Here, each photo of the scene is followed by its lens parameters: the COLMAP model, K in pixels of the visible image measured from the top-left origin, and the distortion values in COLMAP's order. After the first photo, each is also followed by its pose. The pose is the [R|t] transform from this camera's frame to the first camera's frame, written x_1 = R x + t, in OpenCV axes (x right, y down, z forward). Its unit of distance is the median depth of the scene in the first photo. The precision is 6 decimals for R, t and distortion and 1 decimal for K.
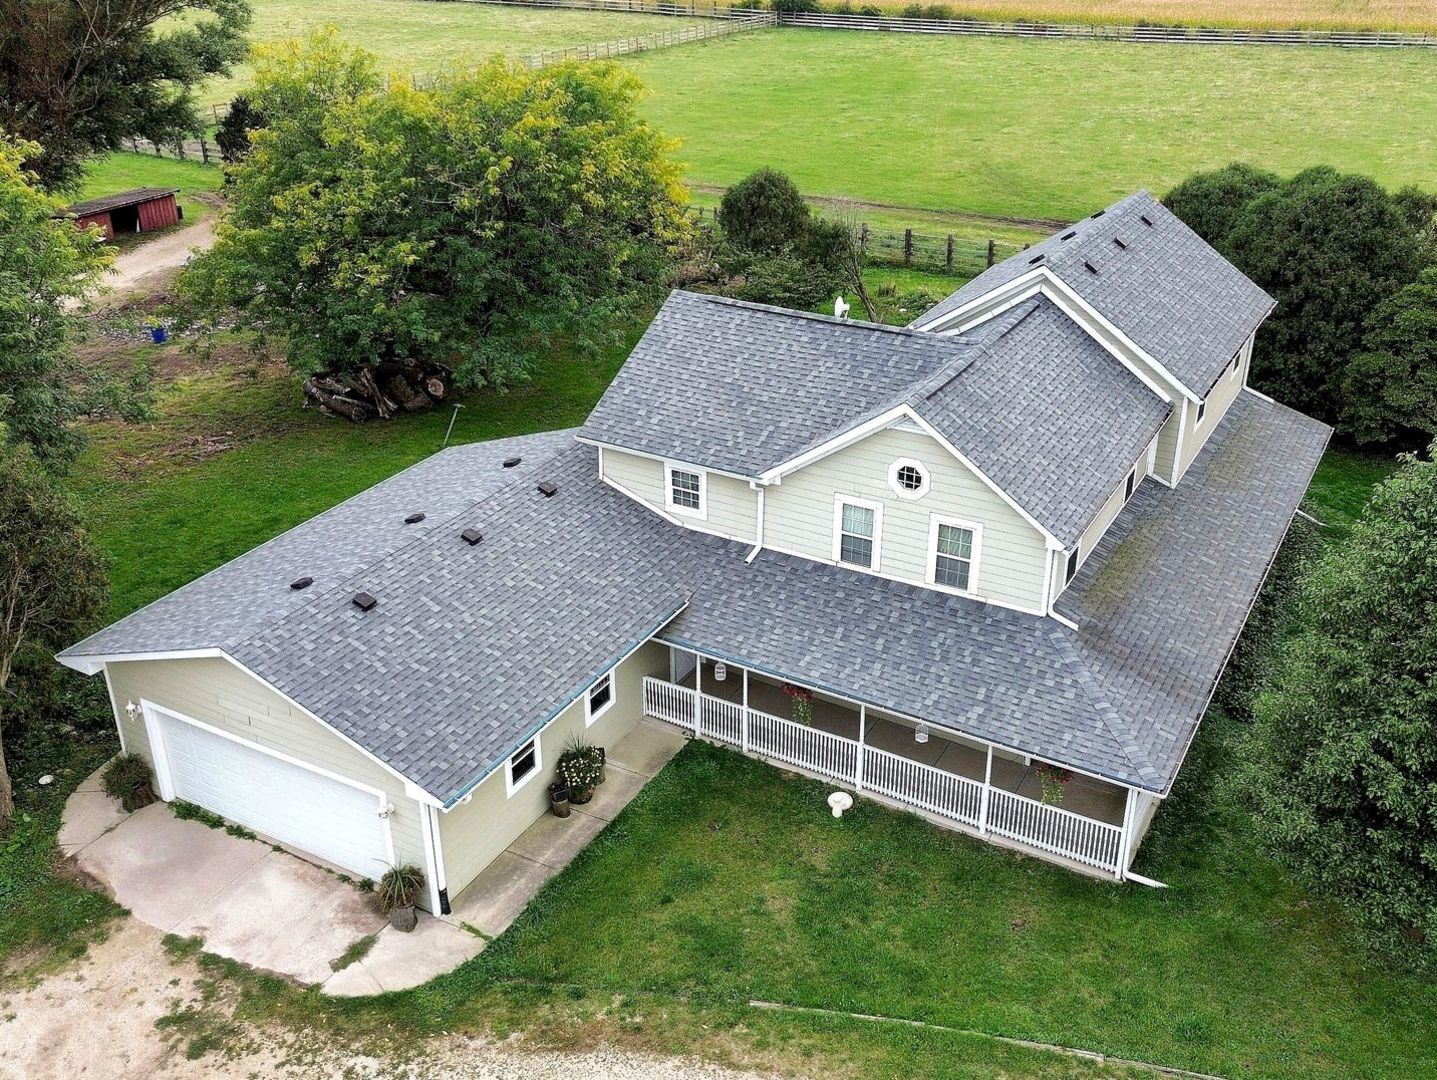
lens RADIAL K [[1351.6, 0, 714.9], [0, 1351.6, 538.6], [0, 0, 1]] dist [0.027583, 0.000000]
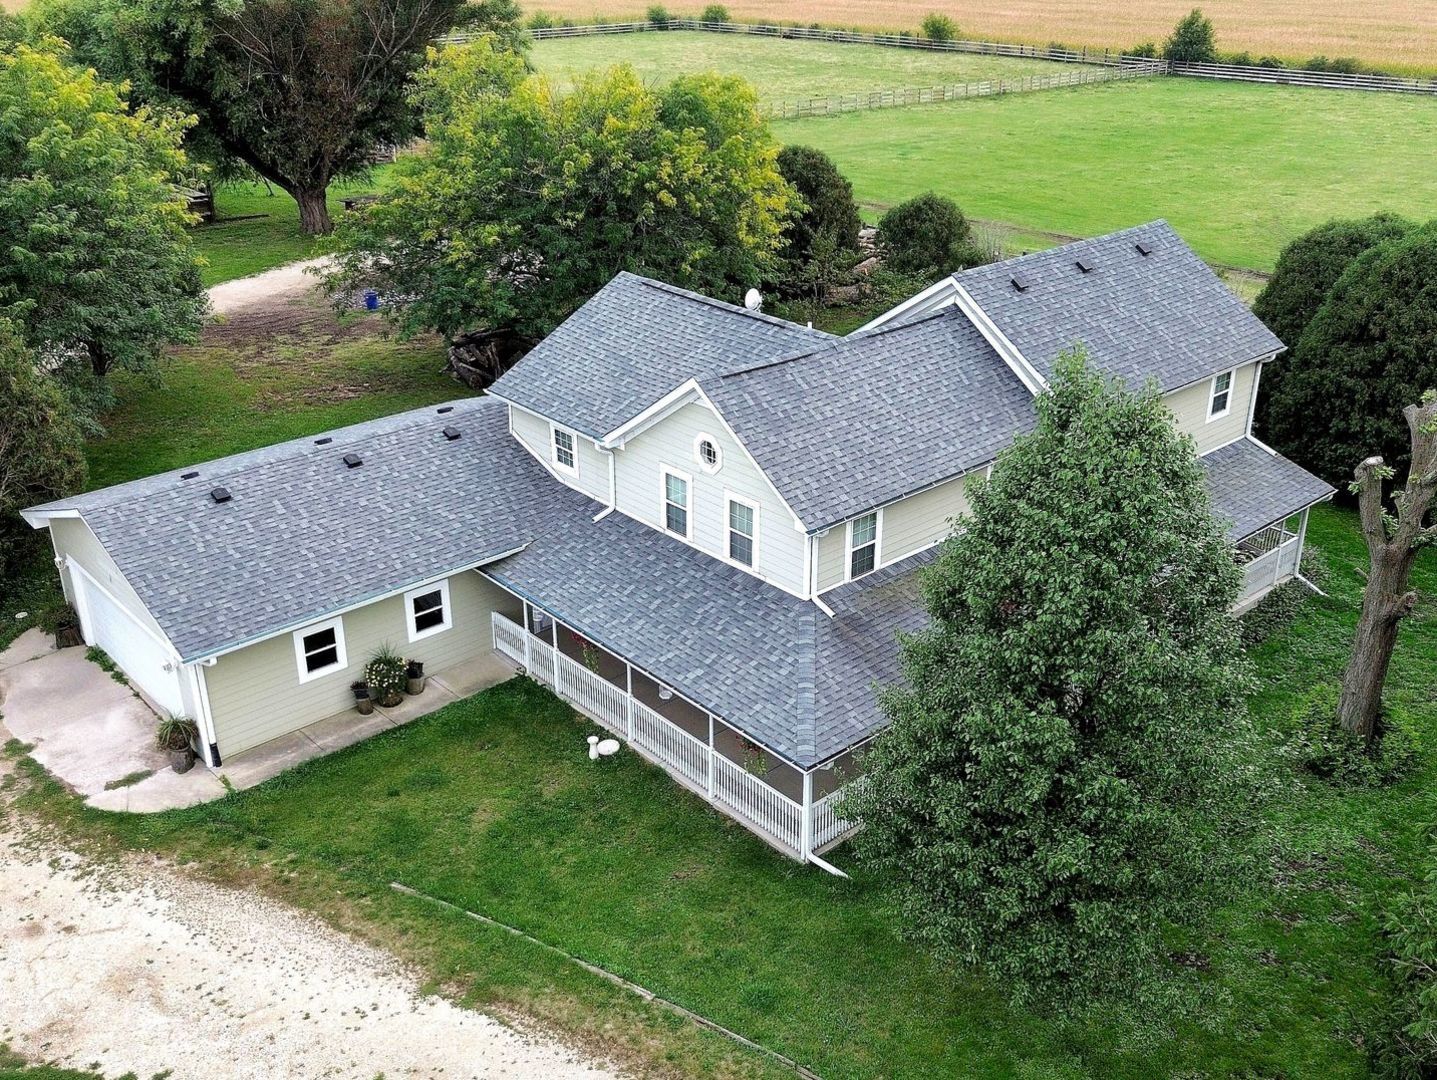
lens RADIAL K [[1351.6, 0, 727.6], [0, 1351.6, 537.9], [0, 0, 1]] dist [0.027583, 0.000000]
pose [[0.948161, 0.136436, -0.287012, 0.456408], [-0.145679, 0.989271, -0.010992, 0.029474], [0.282433, 0.052234, 0.957864, 0.004084]]
